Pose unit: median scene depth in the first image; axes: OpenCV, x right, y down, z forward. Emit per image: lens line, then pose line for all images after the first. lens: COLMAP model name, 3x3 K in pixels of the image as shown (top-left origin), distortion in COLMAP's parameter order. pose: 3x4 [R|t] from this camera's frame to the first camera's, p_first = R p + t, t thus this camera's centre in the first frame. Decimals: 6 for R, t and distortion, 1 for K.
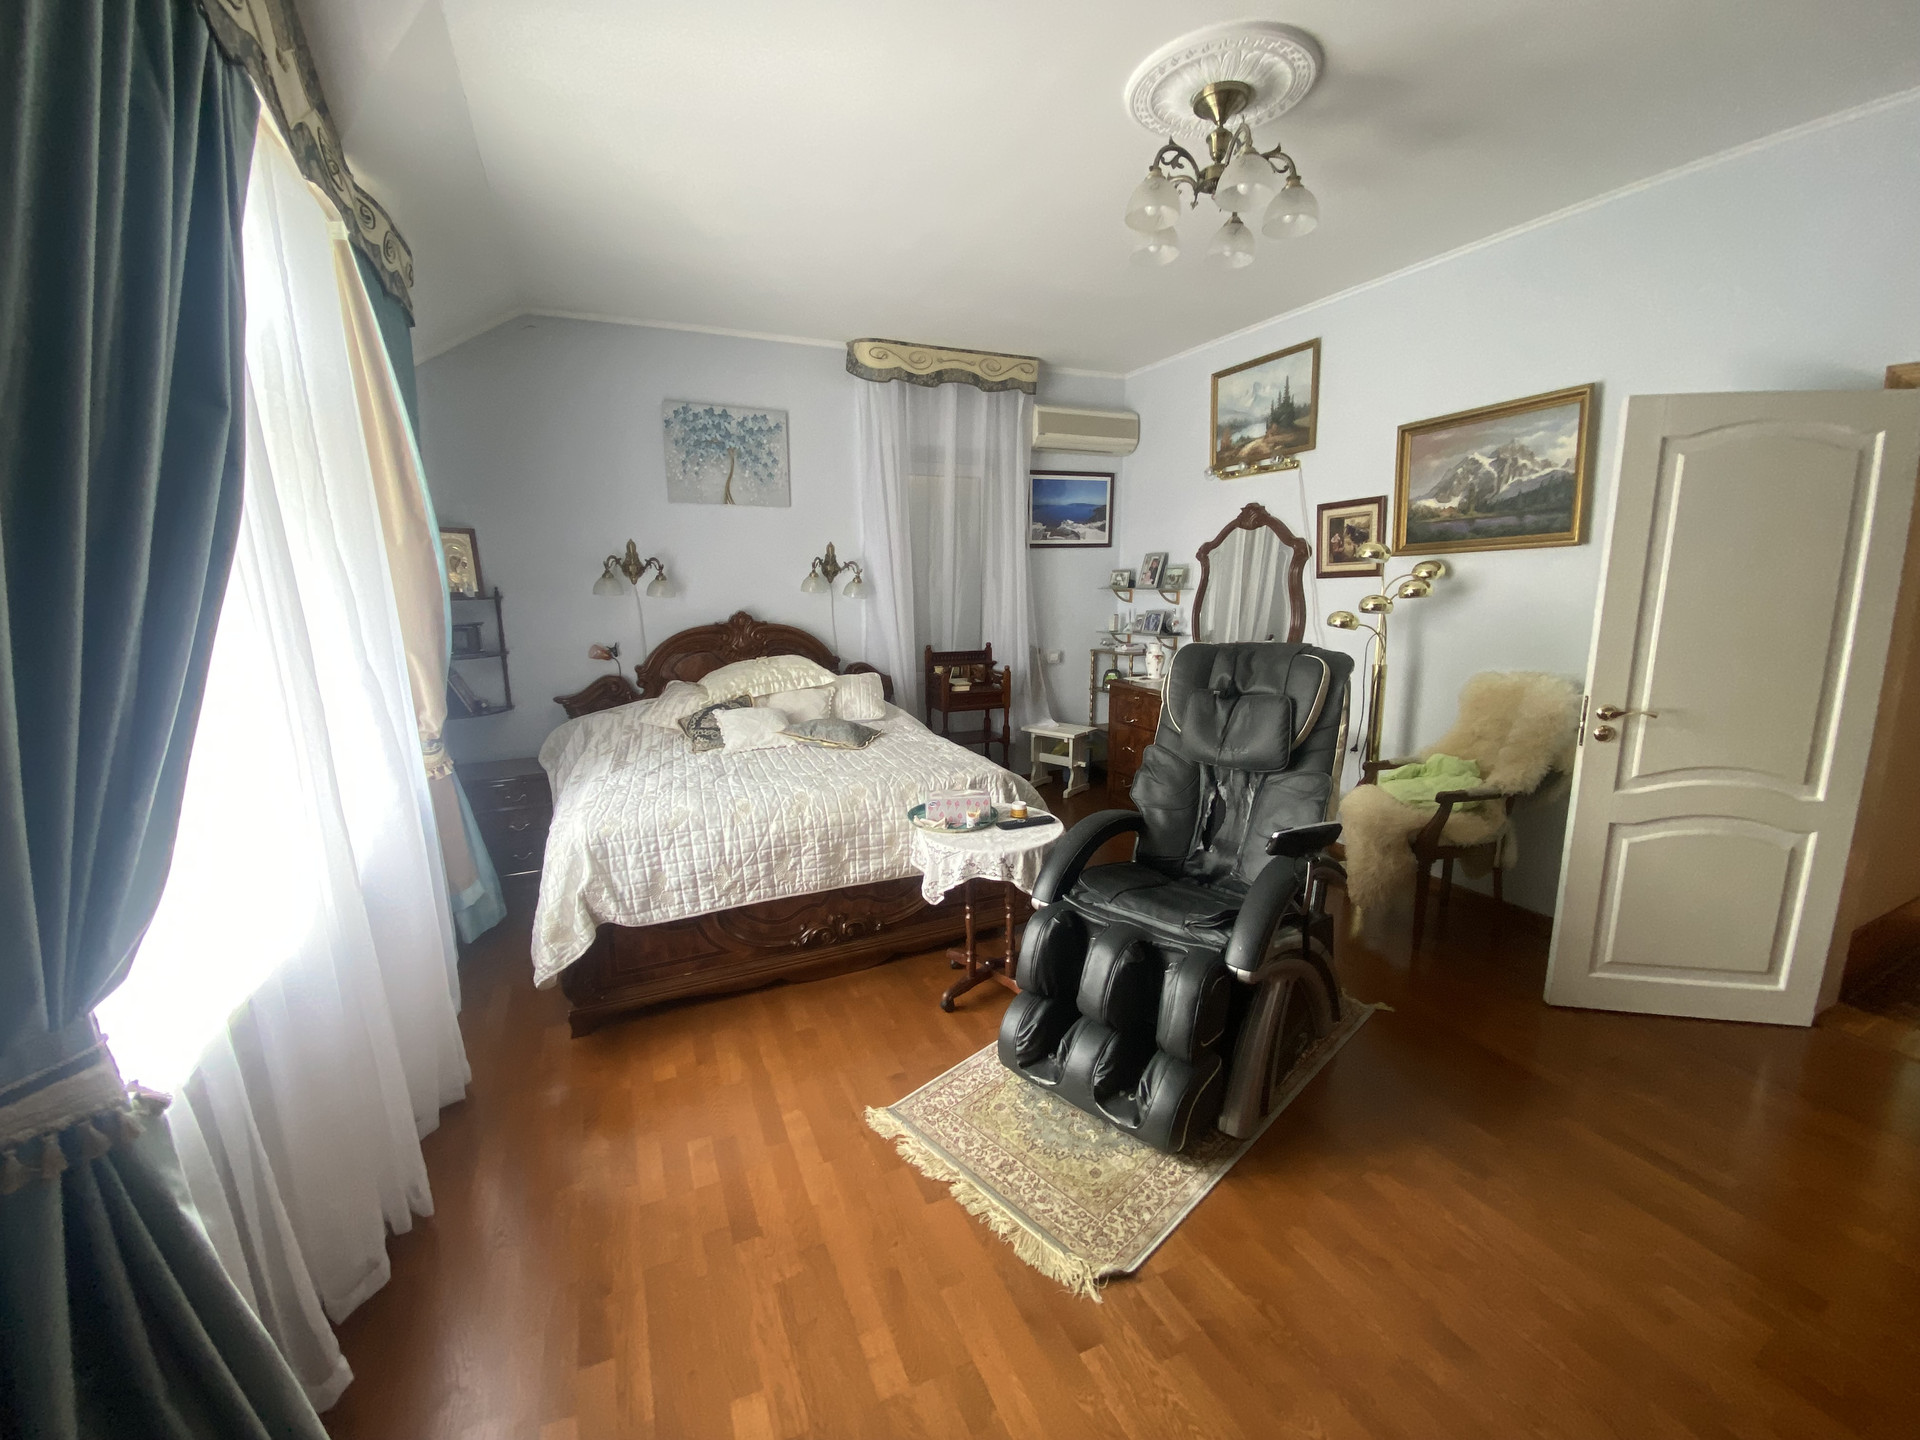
lens RADIAL K [[776.1, 0, 960.0], [0, 776.1, 720.0], [0, 0, 1]] dist [0.012133, -0.017208]
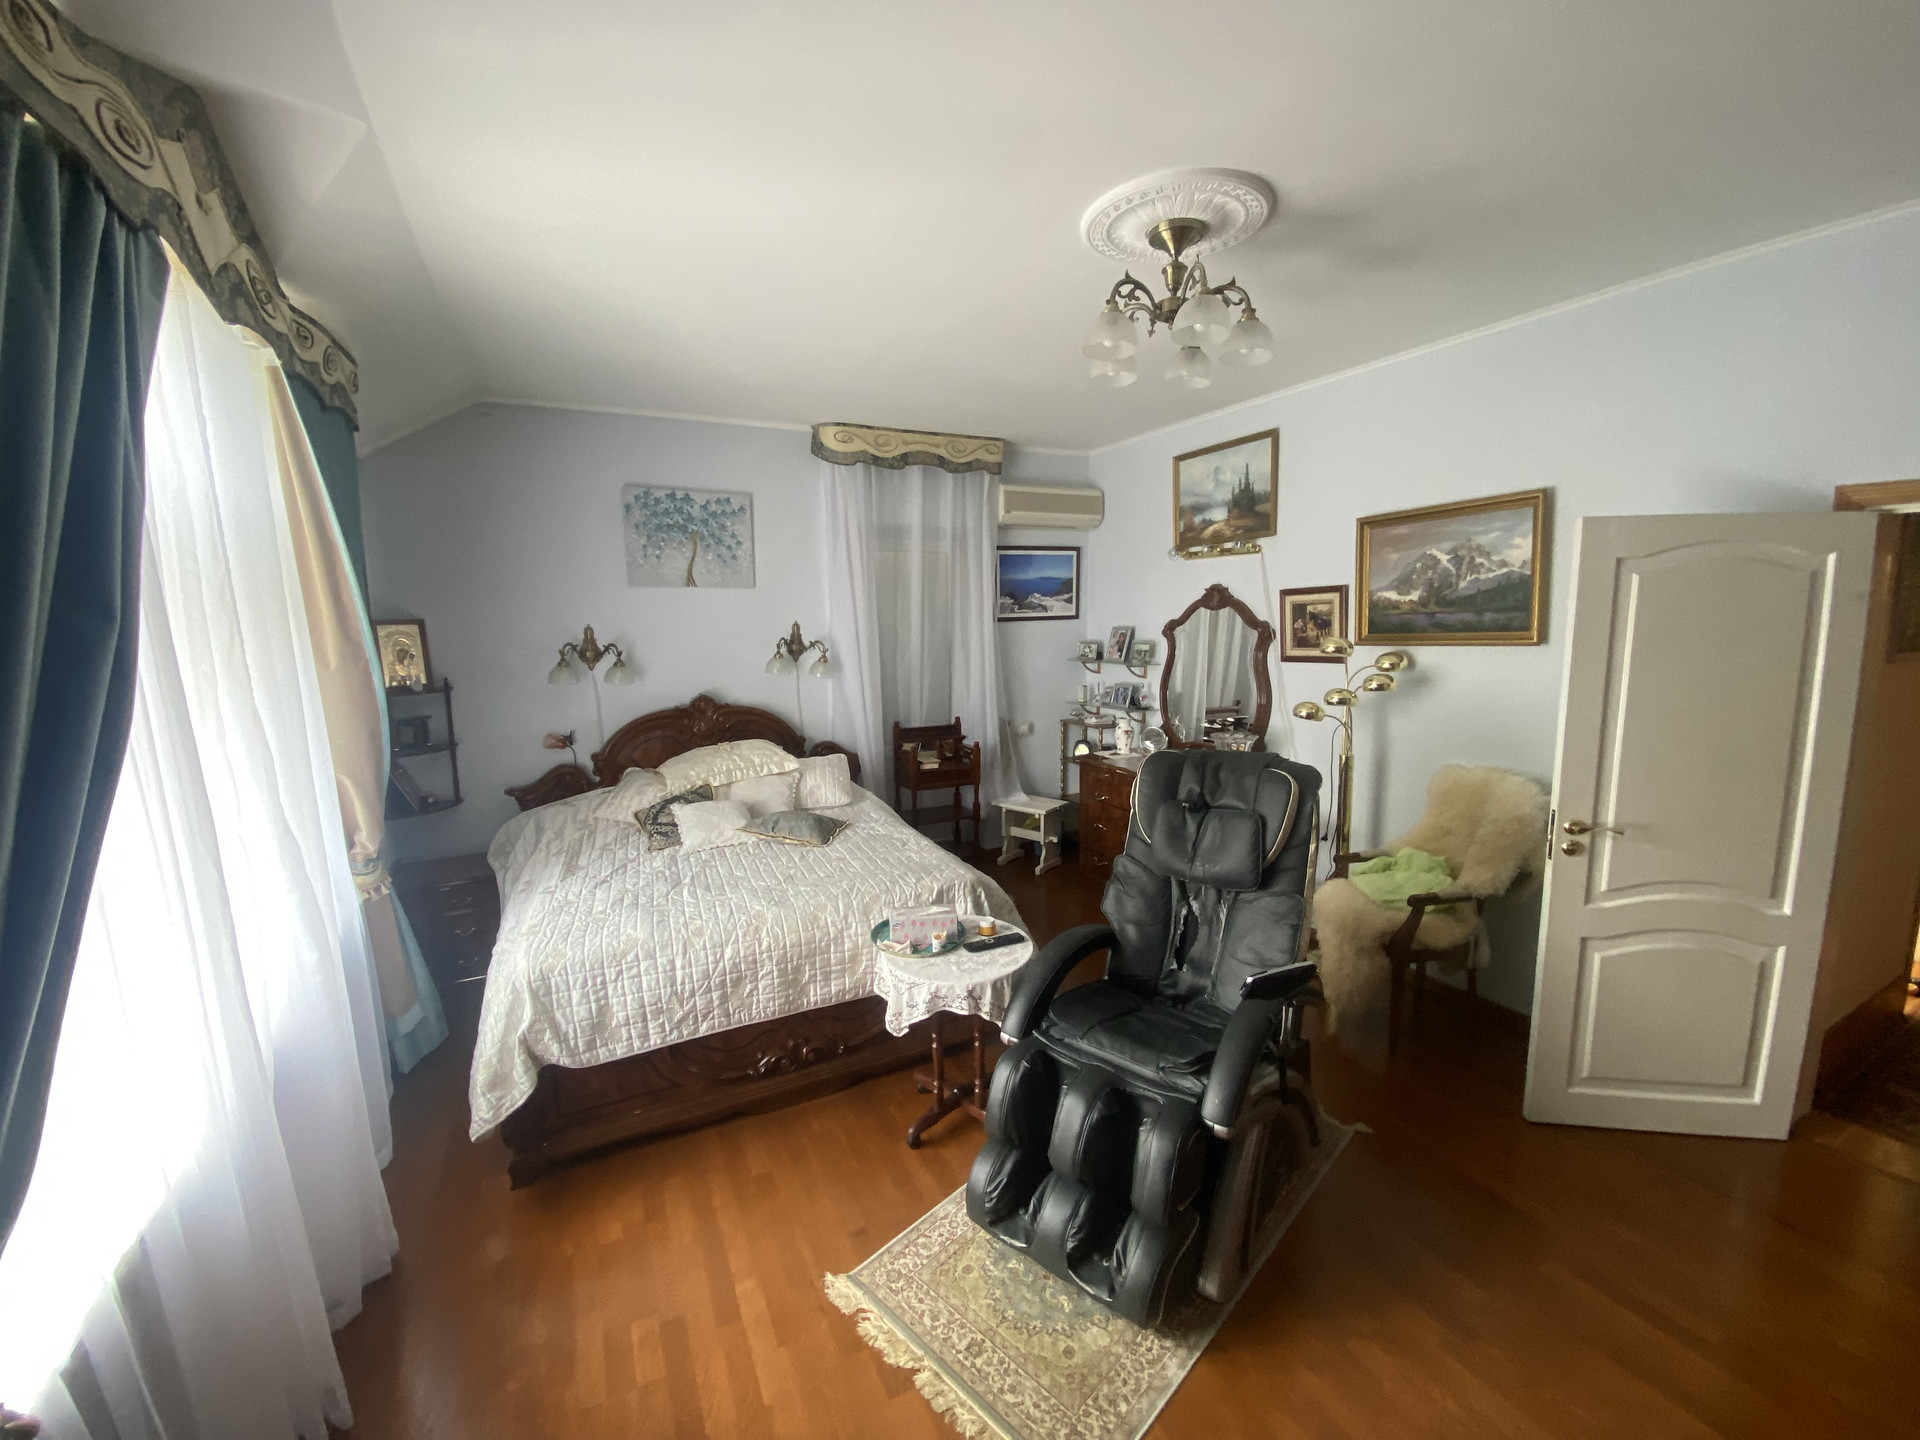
lens RADIAL K [[776.1, 0, 960.0], [0, 776.1, 720.0], [0, 0, 1]] dist [0.012133, -0.017208]
pose [[0.999370, -0.009395, 0.034229, 0.012629], [0.010968, 0.998878, -0.046060, -0.100231], [-0.033758, 0.046407, 0.998352, 0.023638]]
